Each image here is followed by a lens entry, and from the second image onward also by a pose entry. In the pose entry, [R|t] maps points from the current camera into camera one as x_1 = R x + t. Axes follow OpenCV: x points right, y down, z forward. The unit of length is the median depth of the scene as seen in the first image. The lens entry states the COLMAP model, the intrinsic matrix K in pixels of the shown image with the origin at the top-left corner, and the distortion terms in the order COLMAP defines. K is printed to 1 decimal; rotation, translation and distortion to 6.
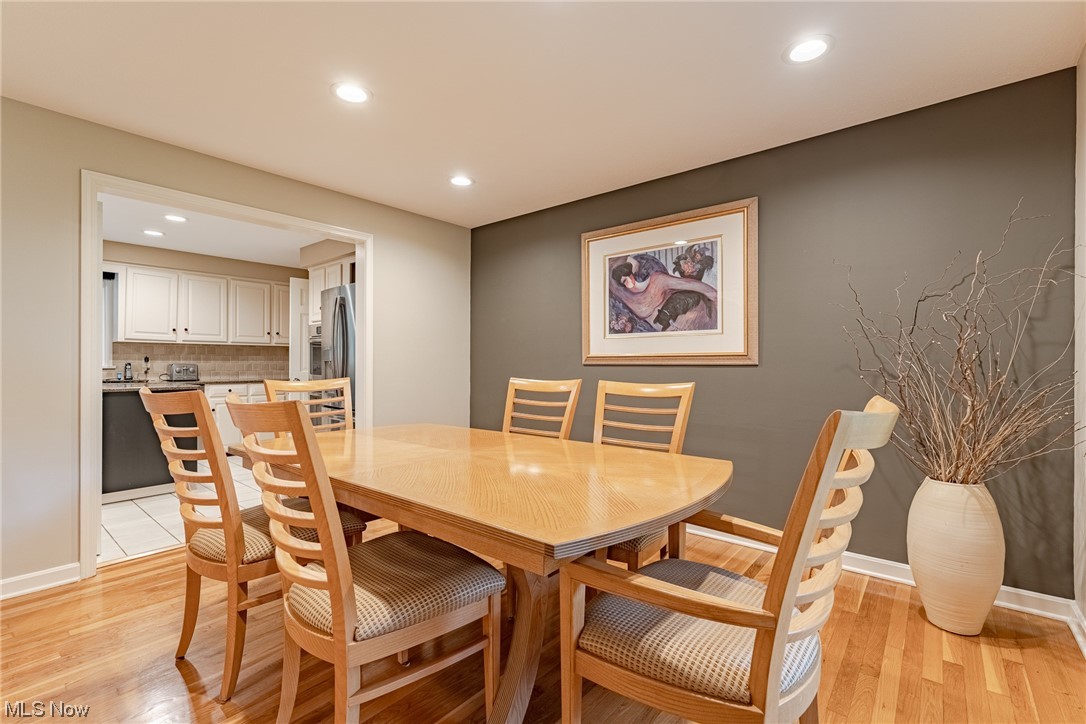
lens RADIAL K [[472.6, 0, 545.7], [0, 472.6, 362.0], [0, 0, 1]] dist [-0.001064, -0.000177]
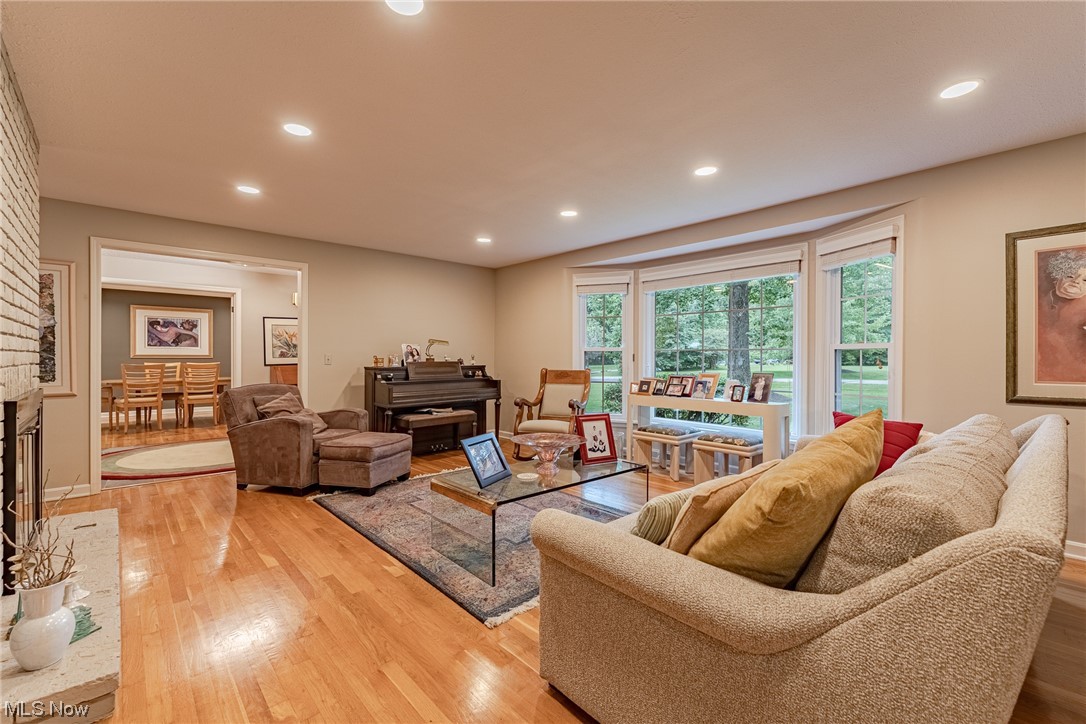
lens RADIAL K [[472.6, 0, 545.3], [0, 472.6, 358.9], [0, 0, 1]] dist [-0.001064, -0.000177]
pose [[0.136530, -0.005055, 0.990623, -2.328191], [-0.002225, 0.999983, 0.005409, -0.010690], [-0.990633, -0.002942, 0.136517, -1.659560]]
